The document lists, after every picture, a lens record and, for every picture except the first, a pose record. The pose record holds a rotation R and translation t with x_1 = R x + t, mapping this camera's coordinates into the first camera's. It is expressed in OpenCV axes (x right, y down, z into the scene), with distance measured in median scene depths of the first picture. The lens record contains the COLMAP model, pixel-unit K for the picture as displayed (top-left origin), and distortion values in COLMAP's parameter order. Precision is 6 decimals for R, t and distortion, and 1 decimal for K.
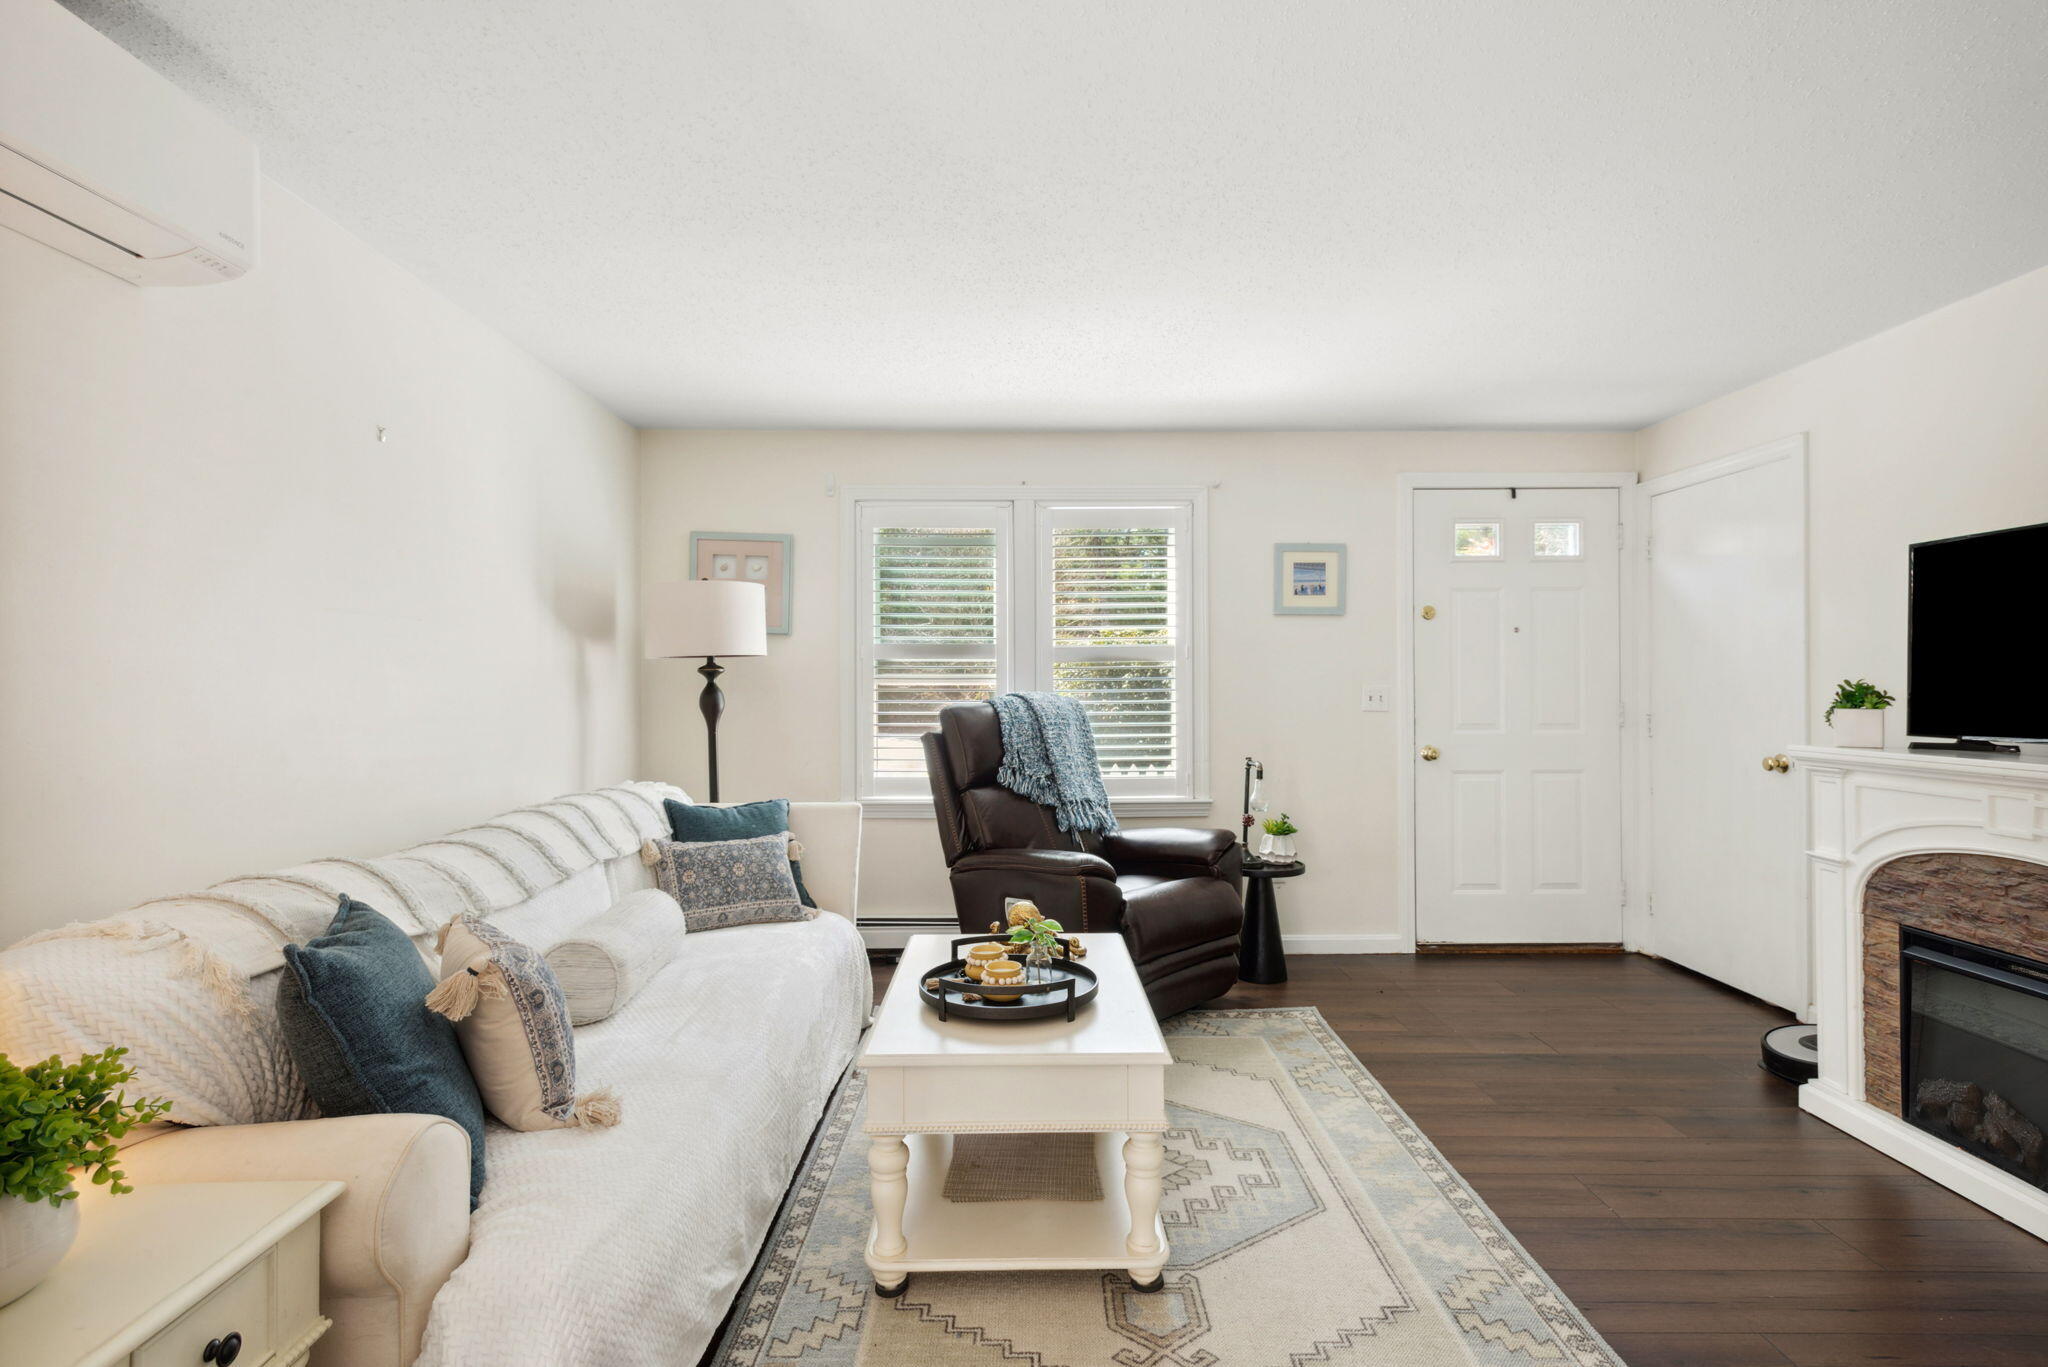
lens RADIAL K [[975.9, 0, 1031.9], [0, 975.9, 683.8], [0, 0, 1]] dist [0.014913, 0.000264]
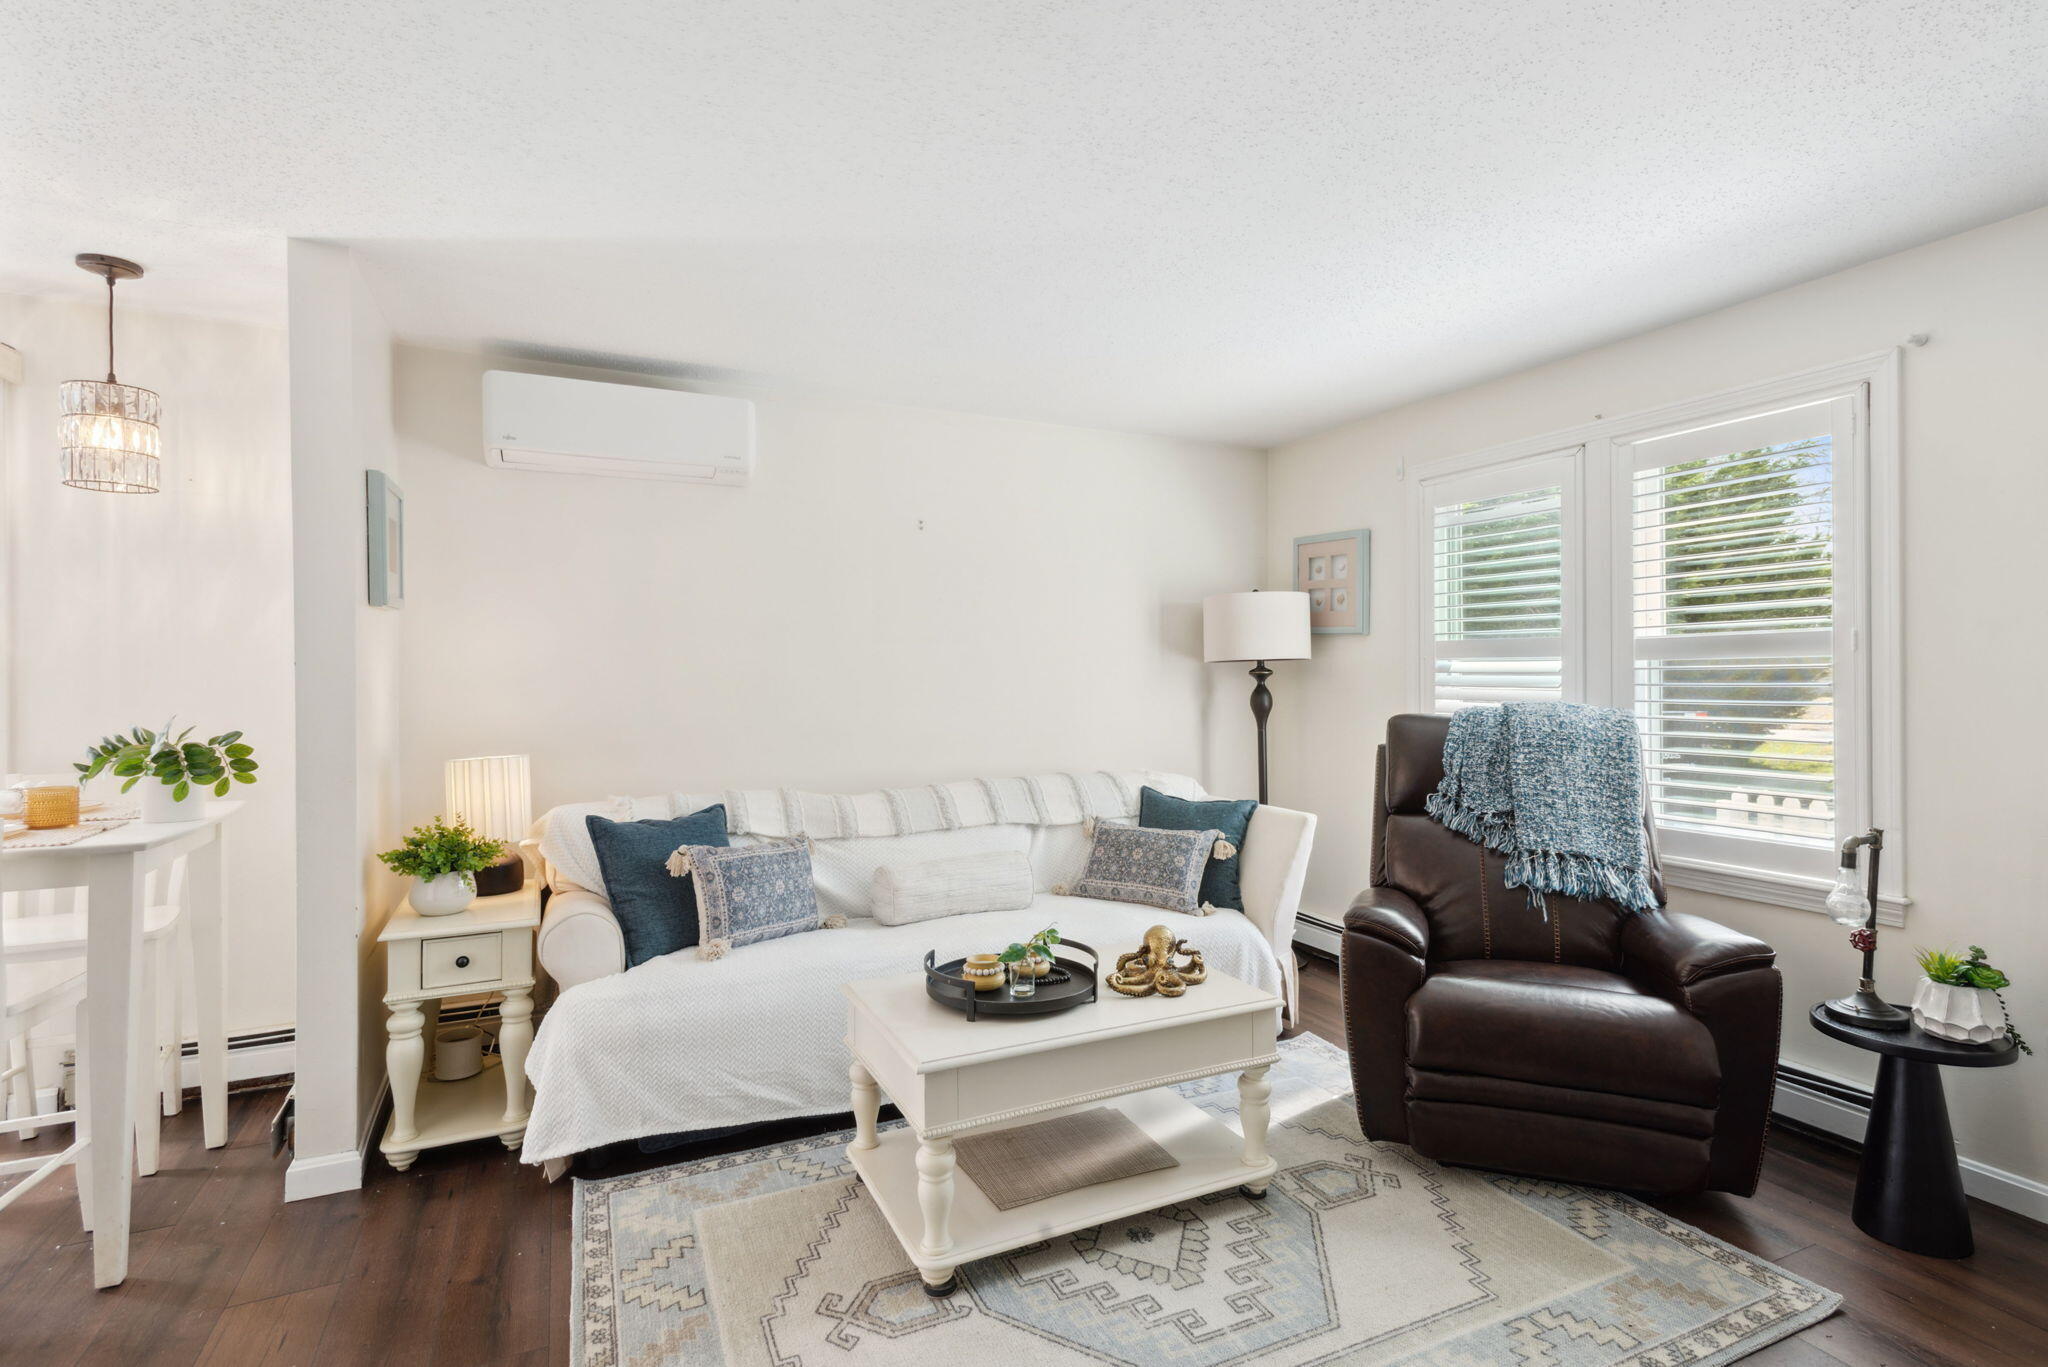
lens RADIAL K [[995.2, 0, 1024.0], [0, 995.2, 683.5], [0, 0, 1]] dist [0.010752, 0.000484]
pose [[0.420927, 0.011412, -0.907023, 0.569086], [0.002209, 0.999905, 0.013606, -0.018154], [0.907092, -0.007731, 0.420862, 0.335407]]
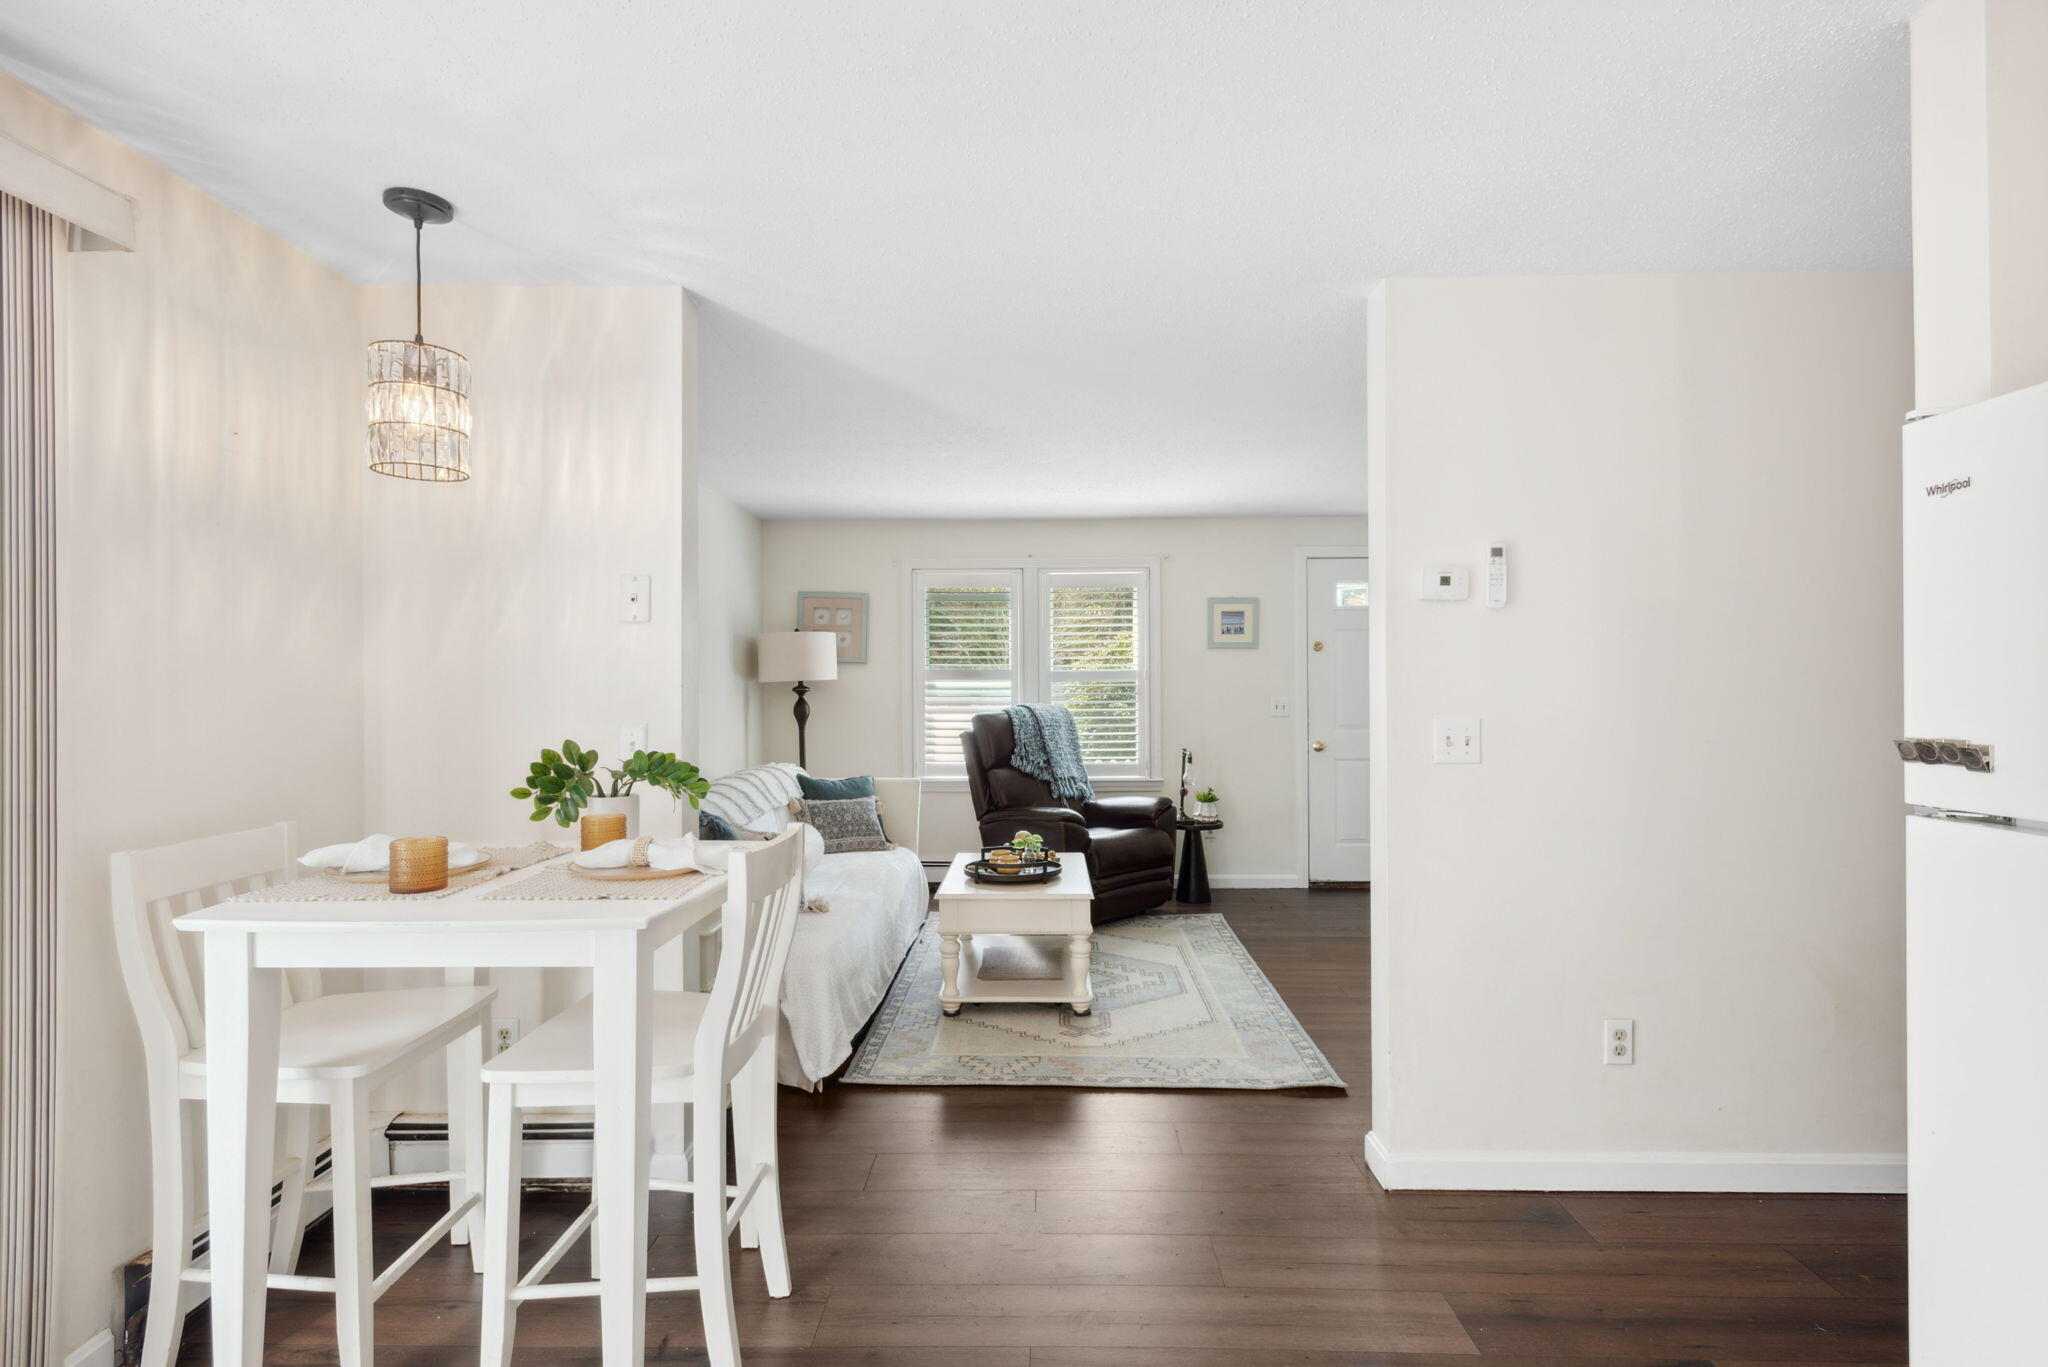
lens RADIAL K [[984.3, 0, 1021.9], [0, 984.3, 689.7], [0, 0, 1]] dist [0.013157, 0.000296]
pose [[0.999321, -0.002074, -0.036780, 0.036855], [0.002283, 0.999981, 0.005658, -0.022224], [0.036767, -0.005738, 0.999307, -0.497097]]
